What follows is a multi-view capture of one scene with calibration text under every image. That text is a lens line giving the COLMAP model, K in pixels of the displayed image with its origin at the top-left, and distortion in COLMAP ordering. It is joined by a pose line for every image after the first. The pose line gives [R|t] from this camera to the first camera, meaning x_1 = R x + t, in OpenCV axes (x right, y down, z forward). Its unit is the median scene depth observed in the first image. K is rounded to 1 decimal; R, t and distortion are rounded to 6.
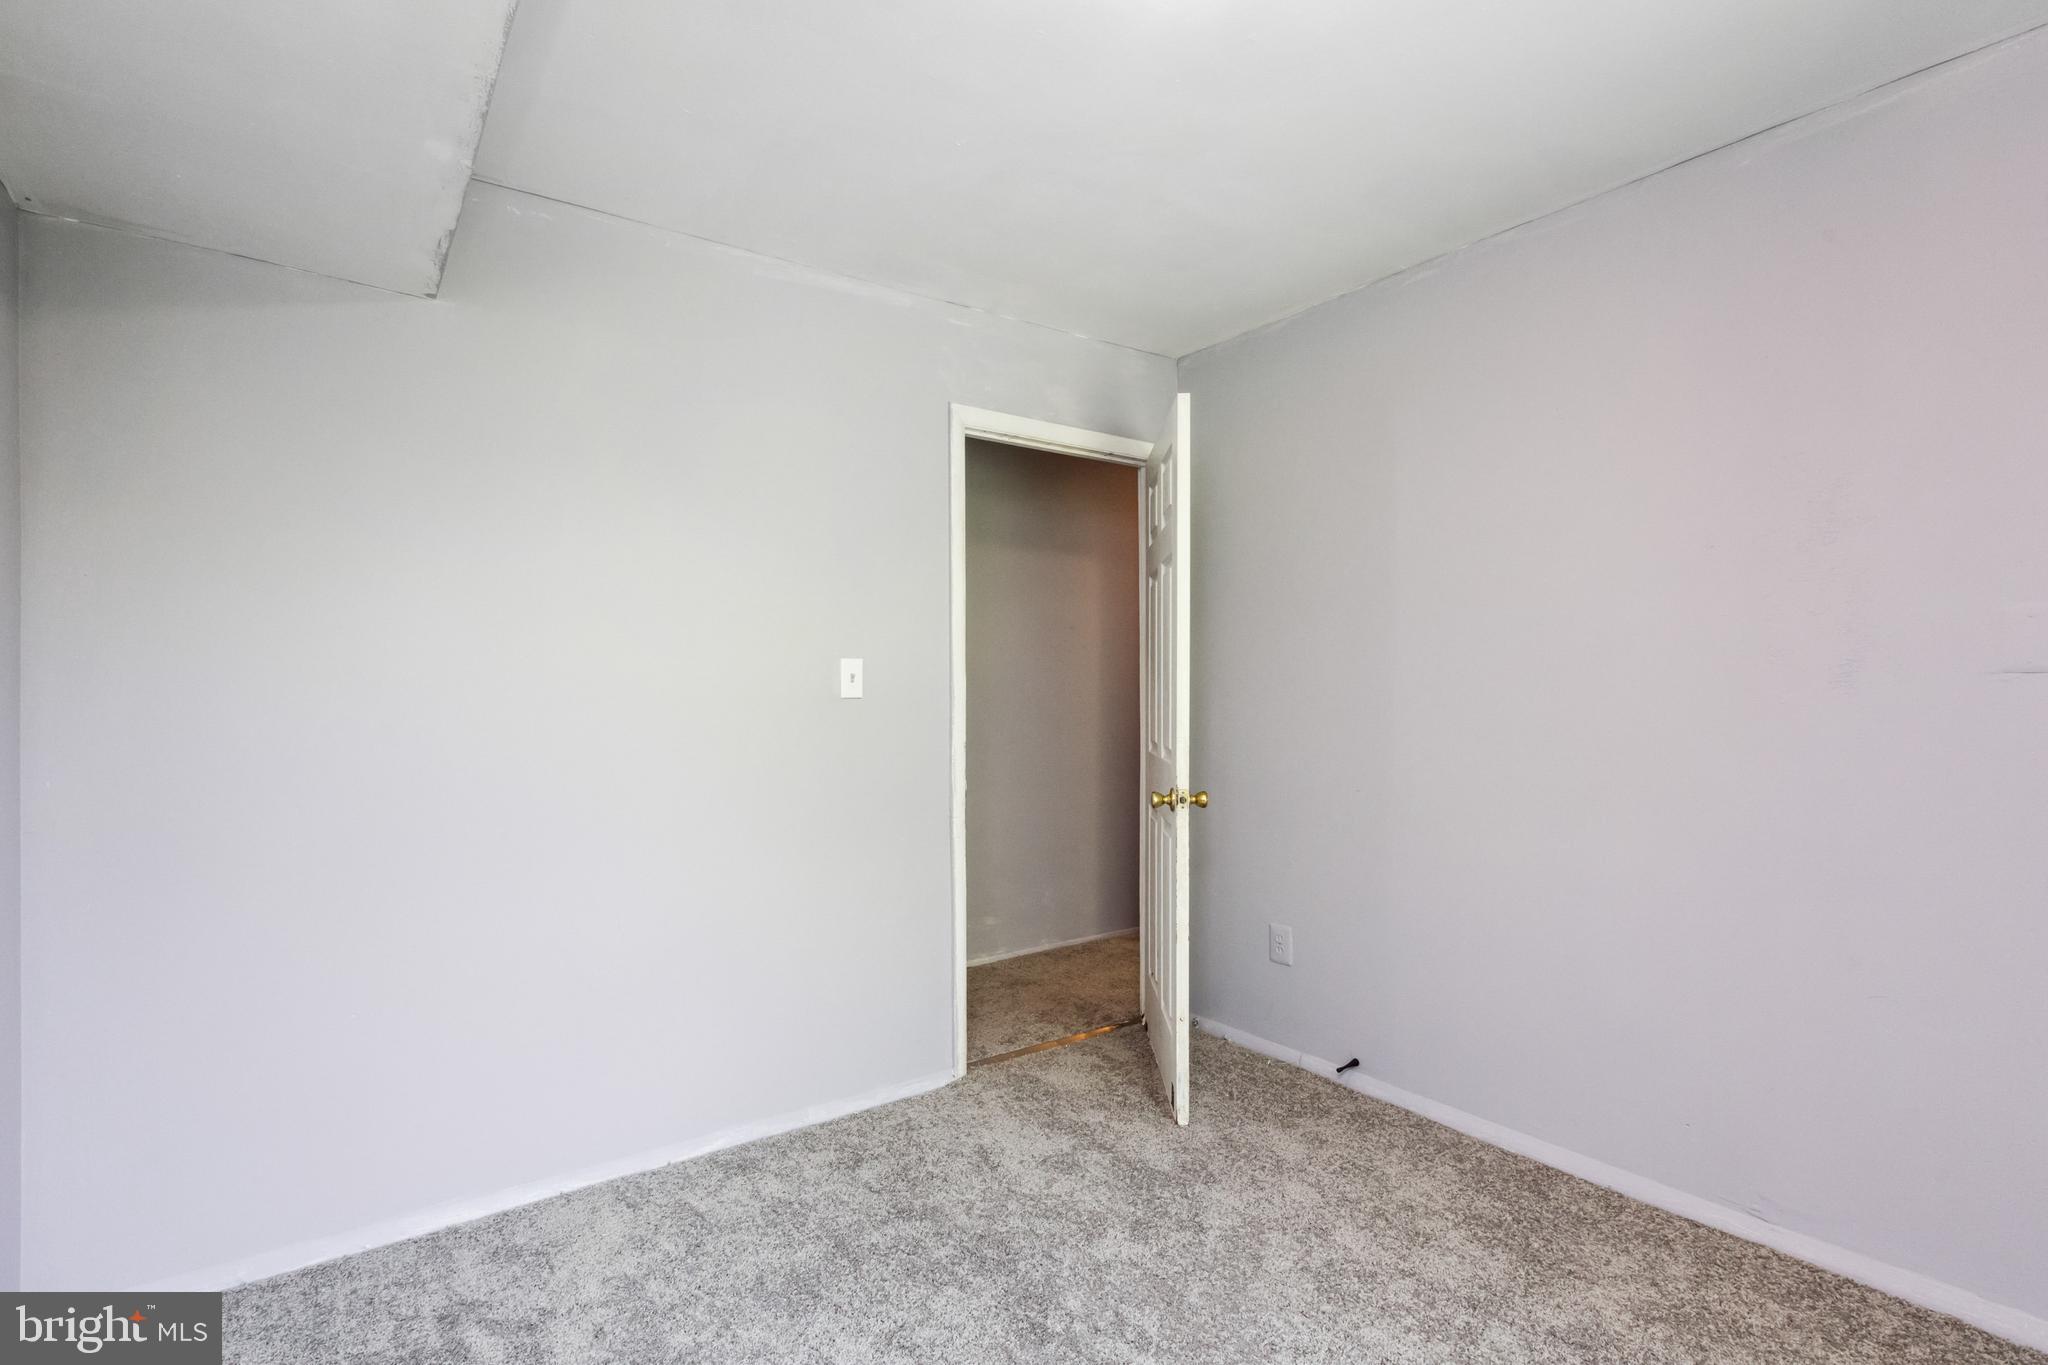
lens RADIAL K [[957.9, 0, 1026.4], [0, 957.9, 707.9], [0, 0, 1]] dist [0.000113, -0.000122]
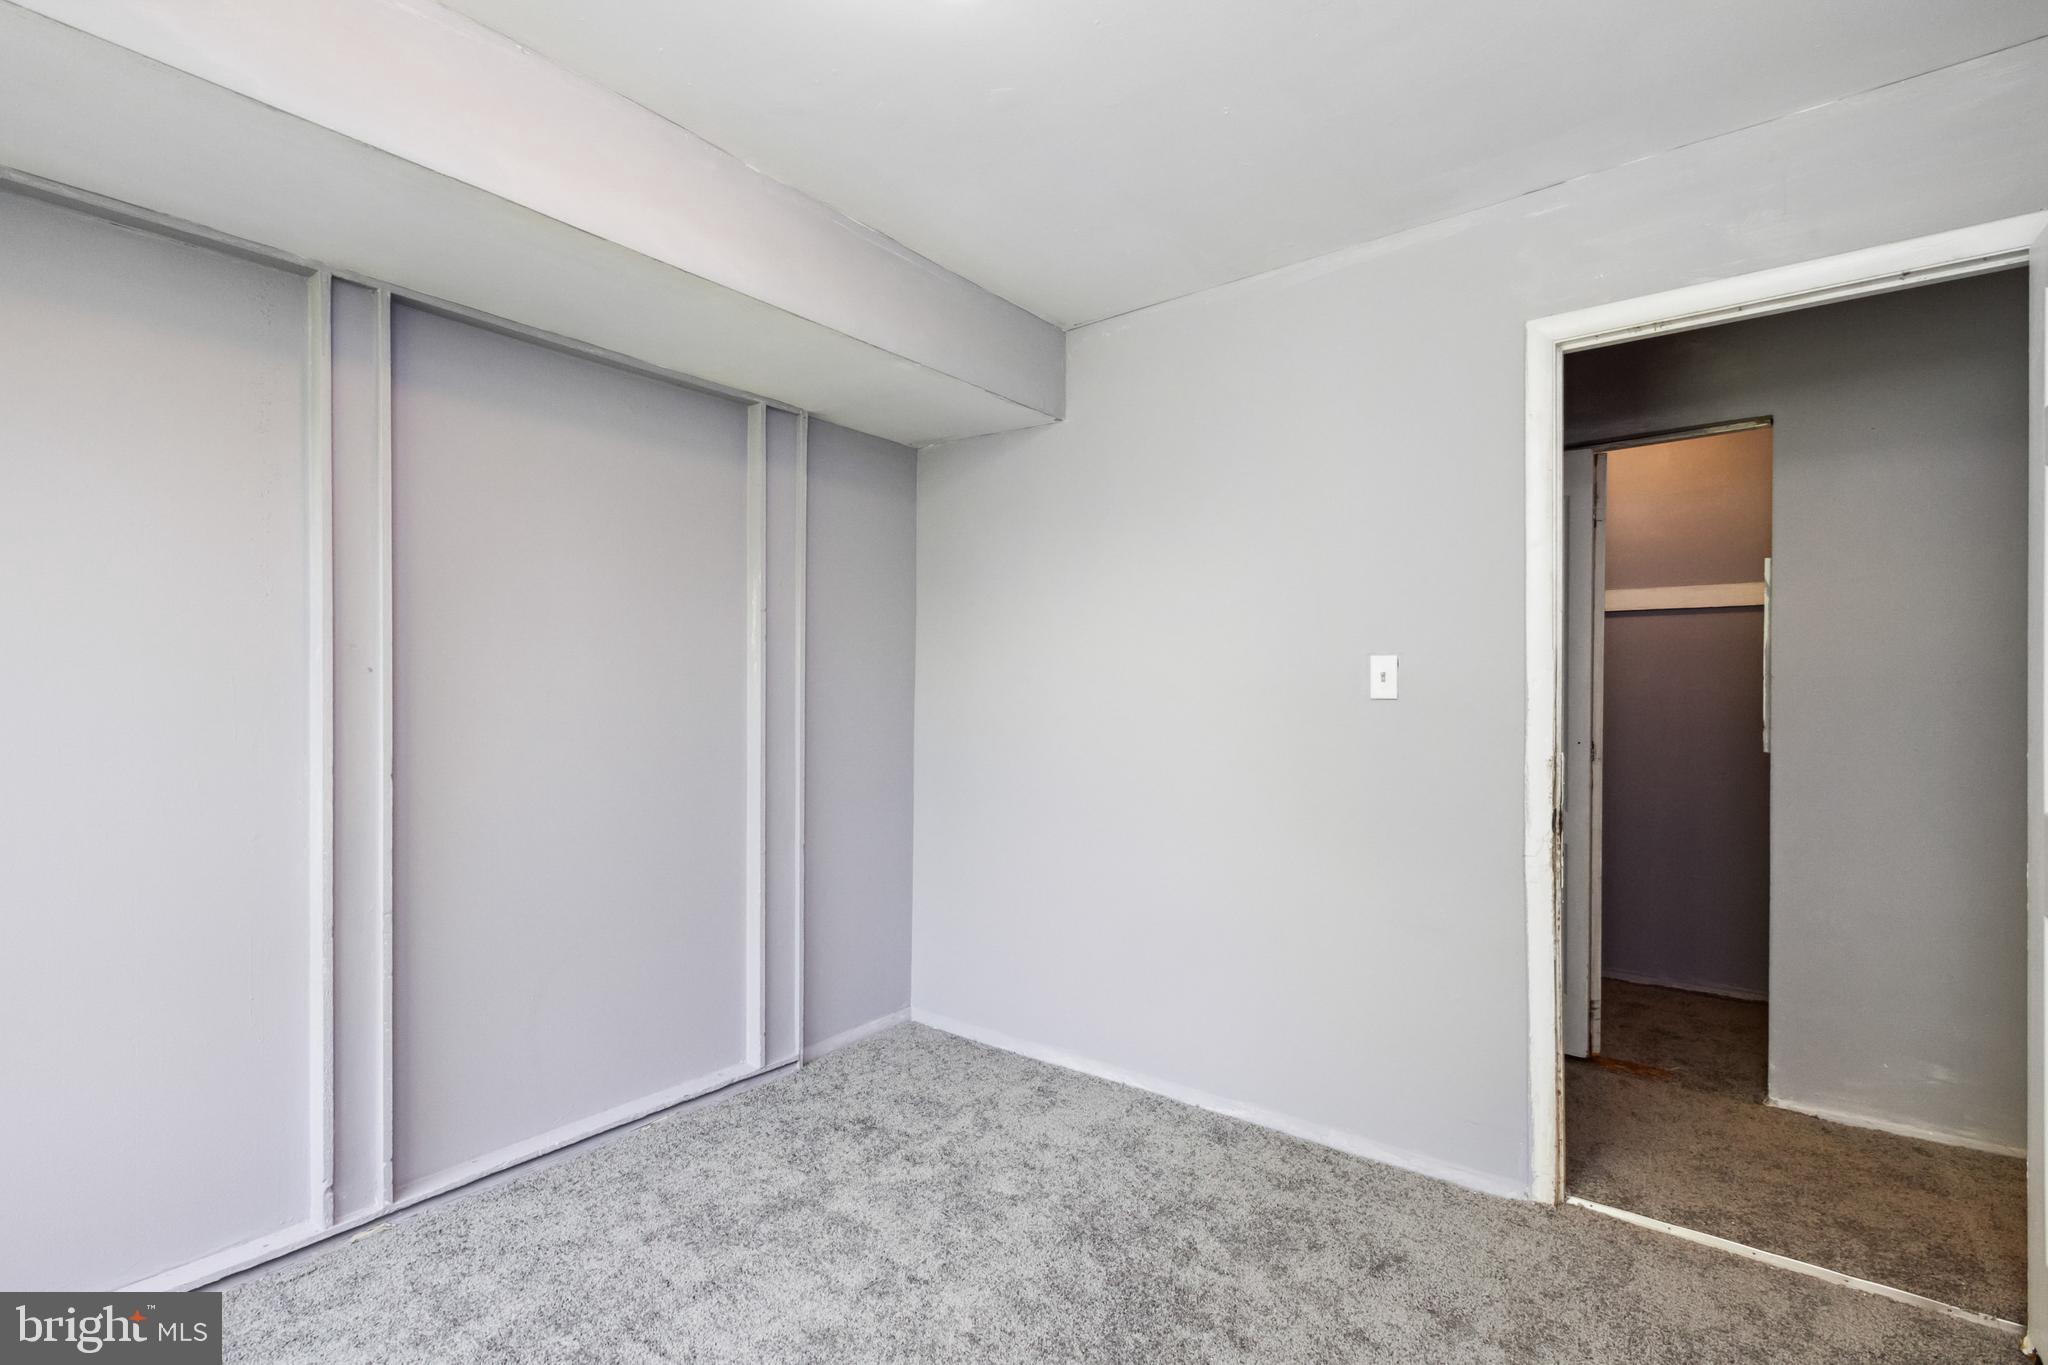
lens RADIAL K [[957.9, 0, 1026.4], [0, 957.9, 707.9], [0, 0, 1]] dist [0.000113, -0.000122]
pose [[0.293640, 0.021346, -0.955678, 0.592480], [-0.027077, 0.999535, 0.014005, -0.005874], [0.955532, 0.021764, 0.294082, 0.425950]]
